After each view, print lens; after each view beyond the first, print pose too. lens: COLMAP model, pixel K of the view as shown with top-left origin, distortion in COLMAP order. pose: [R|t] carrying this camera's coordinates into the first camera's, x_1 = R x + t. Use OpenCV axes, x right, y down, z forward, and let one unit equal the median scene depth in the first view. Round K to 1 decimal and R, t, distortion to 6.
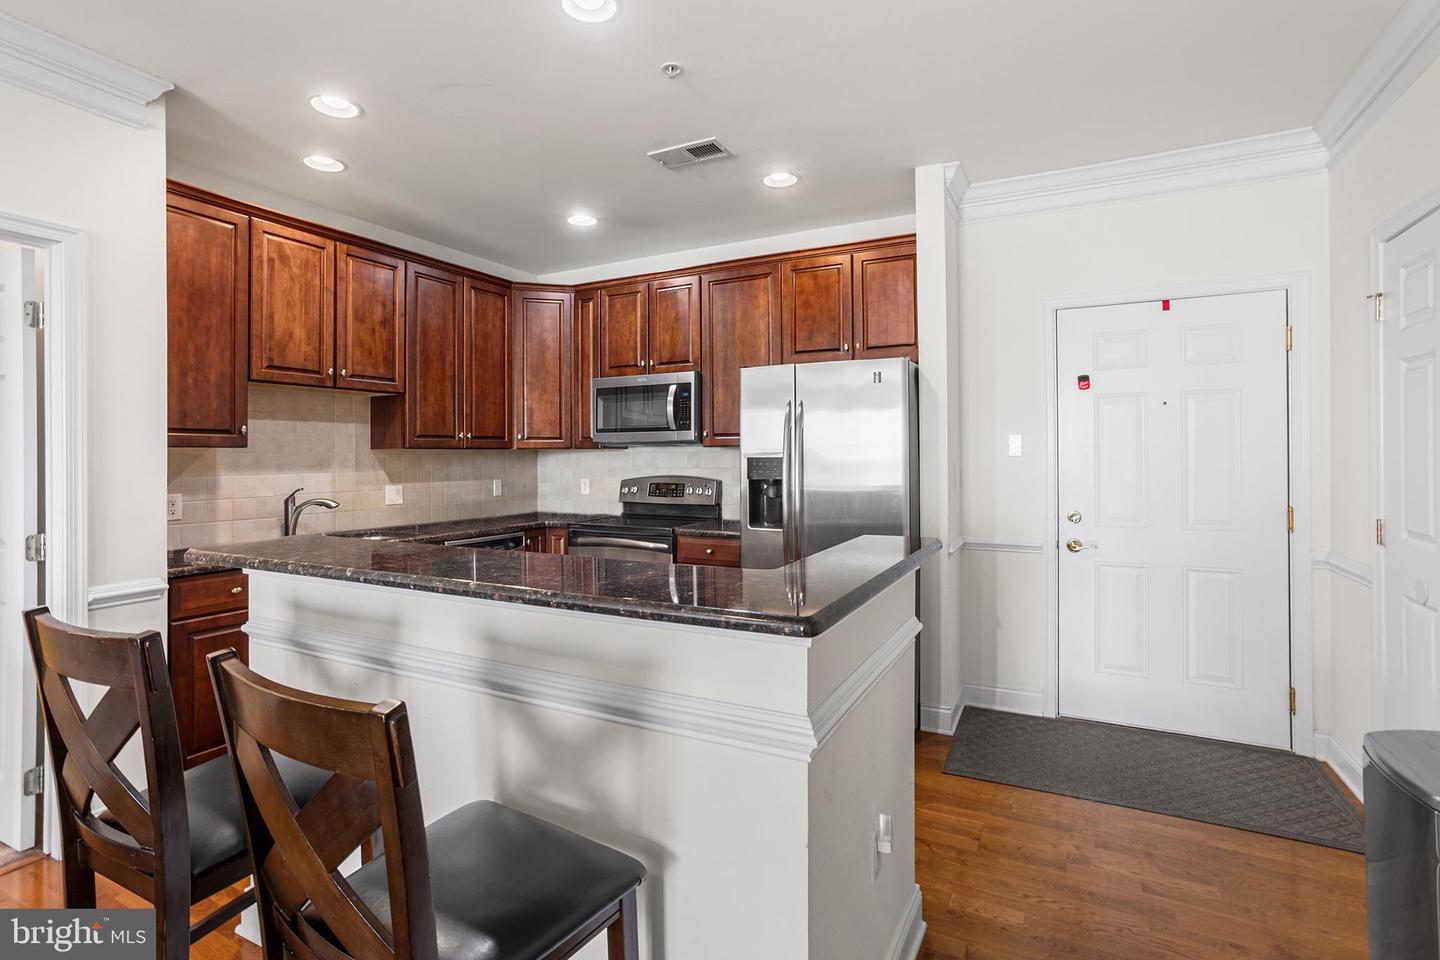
lens RADIAL K [[708.5, 0, 720.7], [0, 708.5, 455.0], [0, 0, 1]] dist [-0.028629, 0.029508]
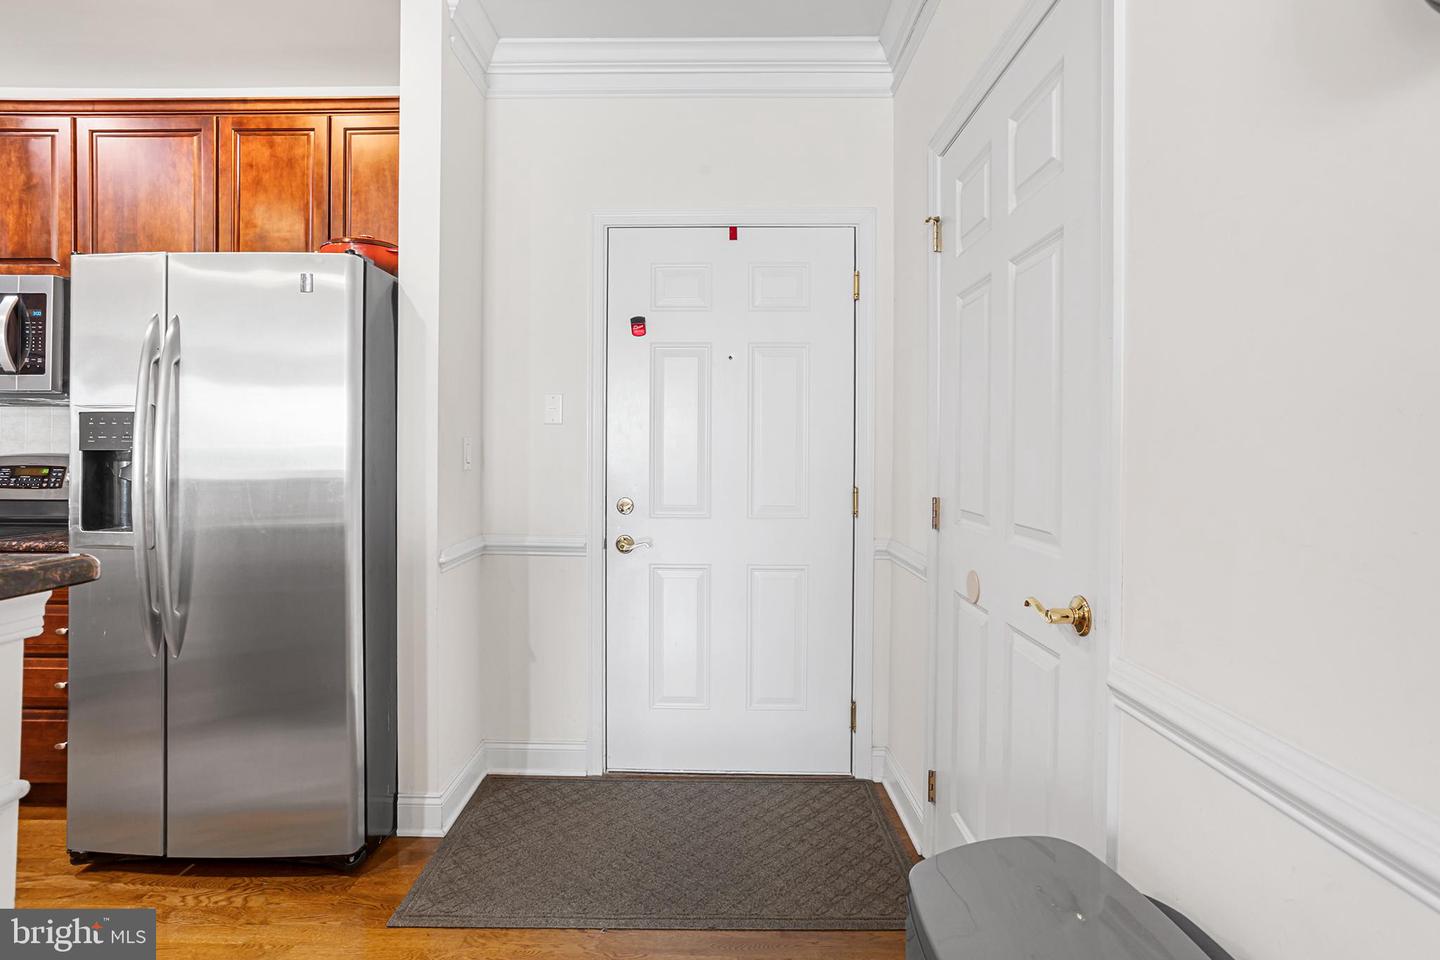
lens RADIAL K [[712.2, 0, 717.6], [0, 712.2, 457.2], [0, 0, 1]] dist [-0.001133, -0.000047]
pose [[0.896137, 0.010298, 0.443658, 0.253741], [-0.012435, 0.999921, 0.001907, 0.033642], [-0.443604, -0.007226, 0.896194, 0.277405]]
